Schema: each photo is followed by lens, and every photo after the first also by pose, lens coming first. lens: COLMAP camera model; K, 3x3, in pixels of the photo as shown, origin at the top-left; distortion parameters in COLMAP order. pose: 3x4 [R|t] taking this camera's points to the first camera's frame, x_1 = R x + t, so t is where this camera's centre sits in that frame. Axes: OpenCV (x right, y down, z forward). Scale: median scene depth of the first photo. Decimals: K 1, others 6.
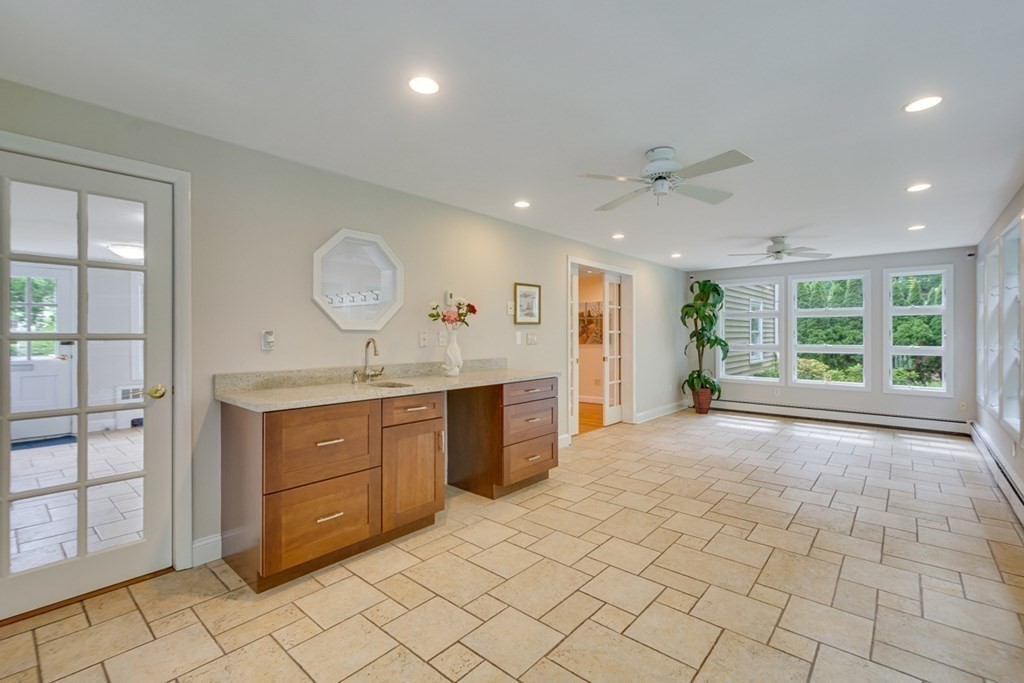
lens RADIAL K [[455.2, 0, 512.6], [0, 455.2, 330.9], [0, 0, 1]] dist [0.000023, -0.000065]
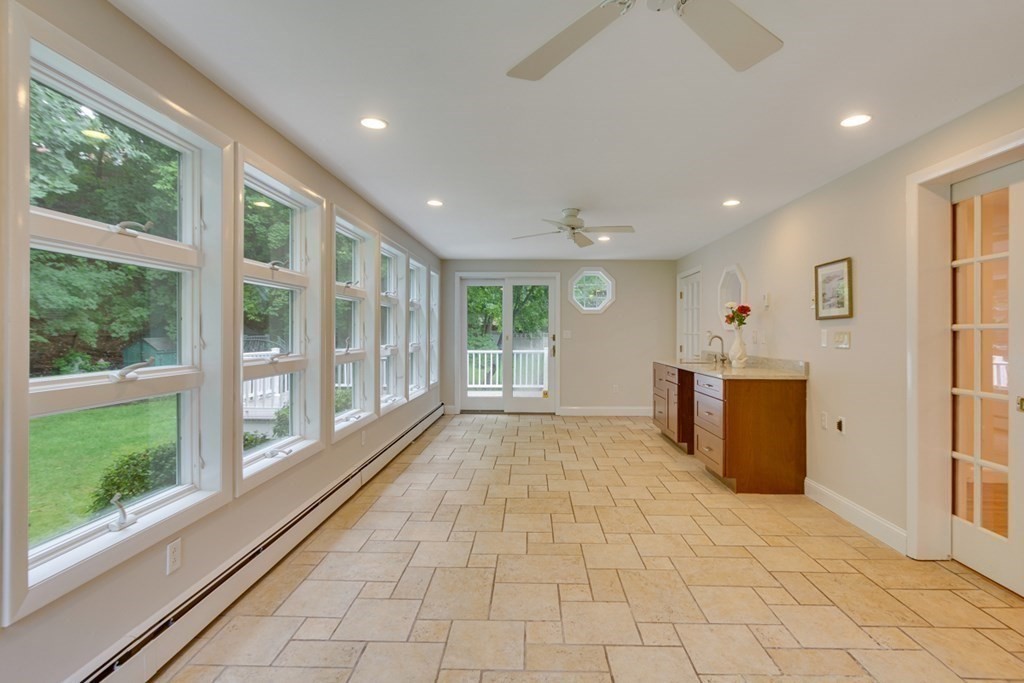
lens RADIAL K [[480.7, 0, 522.6], [0, 480.7, 337.8], [0, 0, 1]] dist [0.001046, 0.000062]
pose [[-0.766303, 0.002768, -0.642473, 1.075717], [-0.000679, 0.999987, 0.005119, 0.013144], [0.642479, 0.004359, -0.766291, 1.556238]]
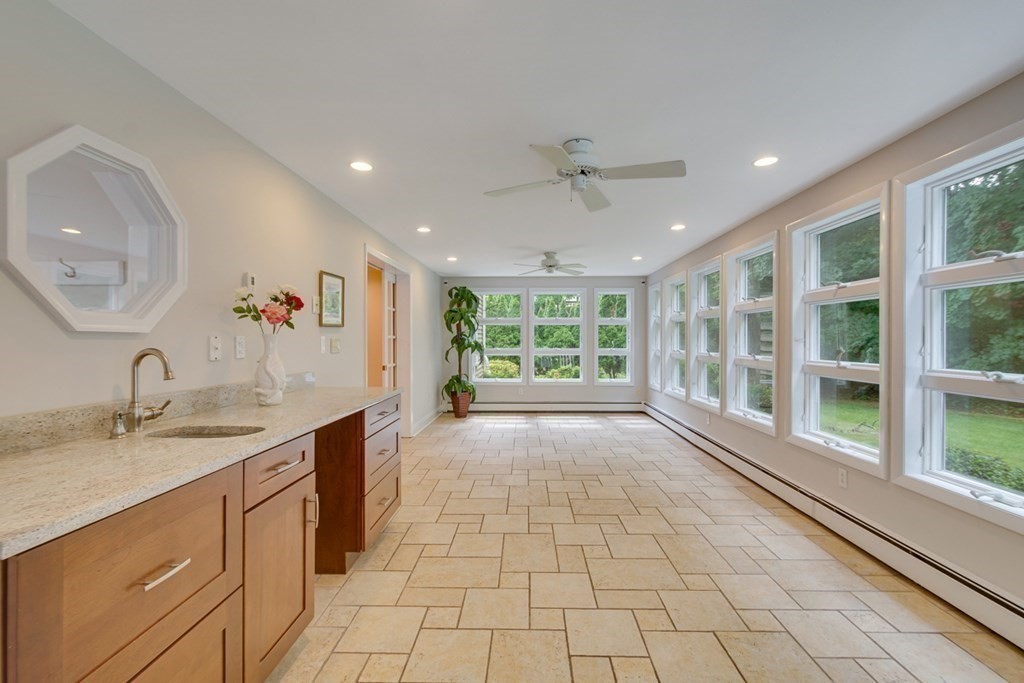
lens RADIAL K [[456.3, 0, 516.5], [0, 456.3, 336.9], [0, 0, 1]] dist [0.003207, -0.000207]
pose [[0.765619, 0.002950, 0.643288, -0.276517], [-0.004087, 0.999992, 0.000278, 0.001428], [-0.643281, -0.002842, 0.765625, 0.267967]]
